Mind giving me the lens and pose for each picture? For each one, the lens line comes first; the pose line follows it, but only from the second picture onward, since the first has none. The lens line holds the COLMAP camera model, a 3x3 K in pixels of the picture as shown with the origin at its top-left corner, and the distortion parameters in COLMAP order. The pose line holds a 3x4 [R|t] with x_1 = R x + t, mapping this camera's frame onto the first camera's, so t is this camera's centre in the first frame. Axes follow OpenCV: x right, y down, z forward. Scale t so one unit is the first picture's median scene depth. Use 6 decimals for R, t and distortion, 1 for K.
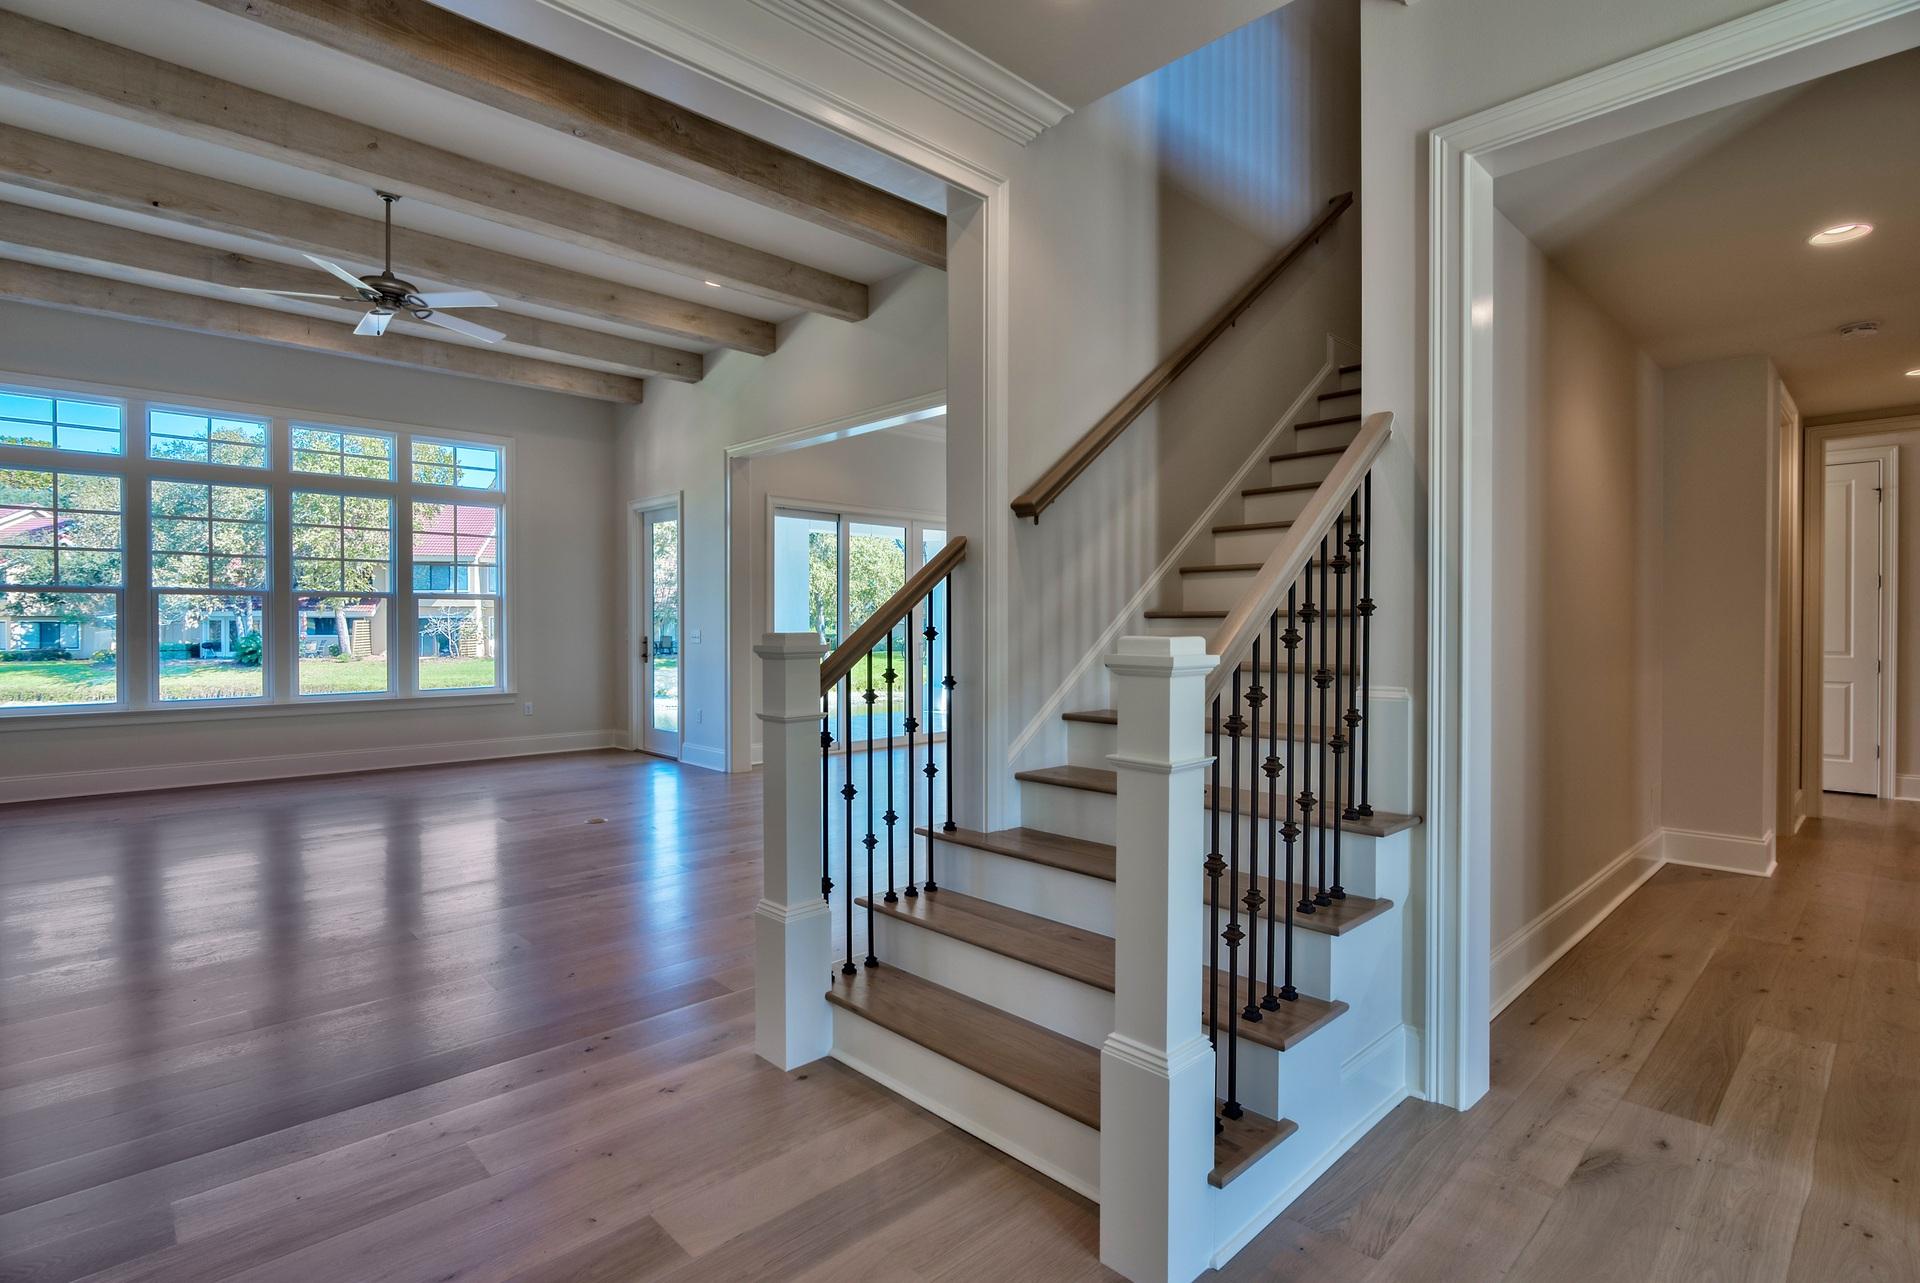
lens RADIAL K [[934.7, 0, 948.6], [0, 934.7, 627.4], [0, 0, 1]] dist [0.000098, -0.002786]
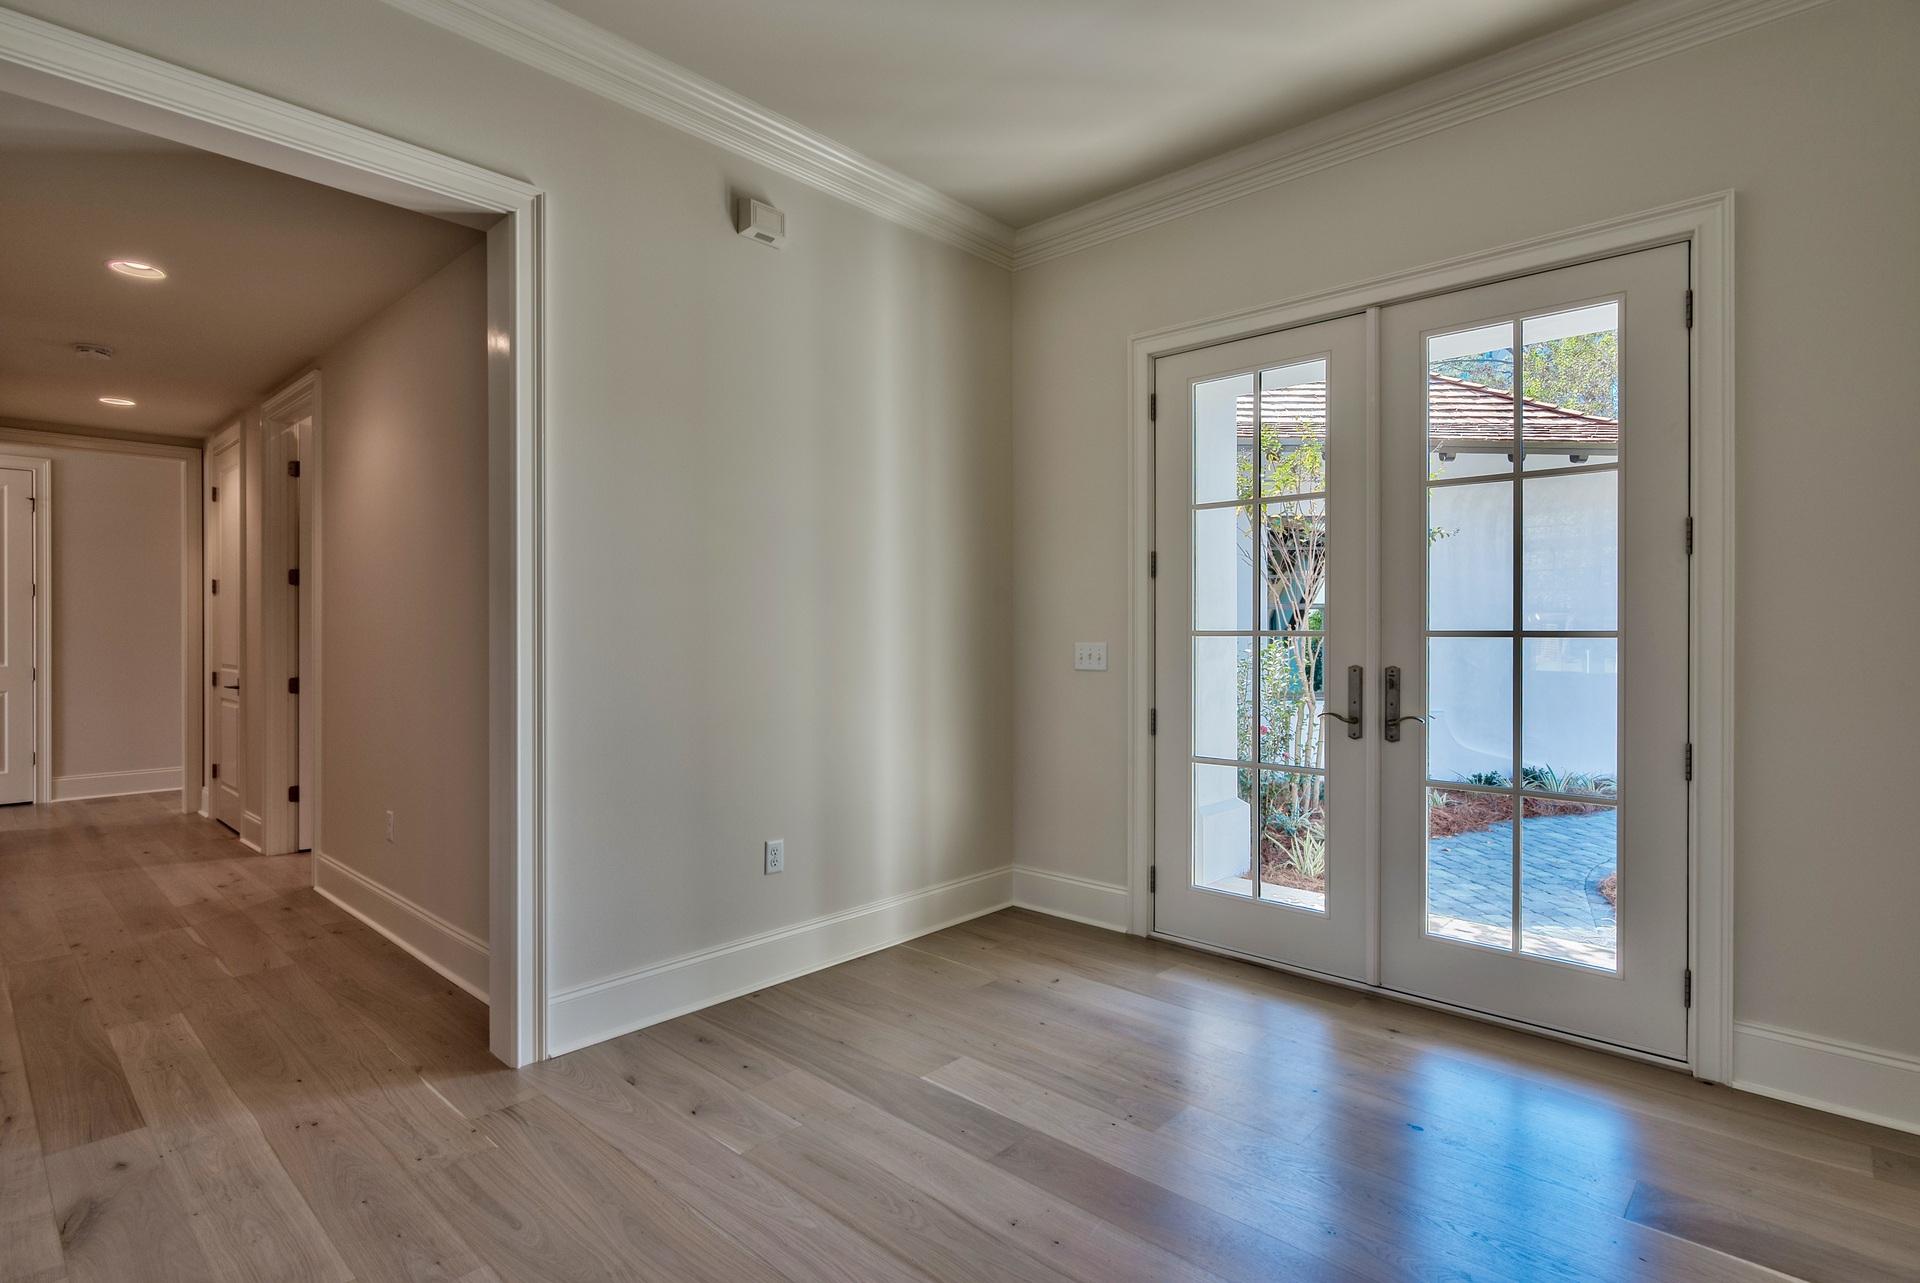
lens RADIAL K [[934.7, 0, 972.1], [0, 934.7, 629.3], [0, 0, 1]] dist [0.000098, -0.002786]
pose [[-0.068117, 0.002560, 0.997674, -0.240045], [0.003726, 0.999990, -0.002311, -0.002000], [-0.997670, 0.003560, -0.068126, 0.154201]]
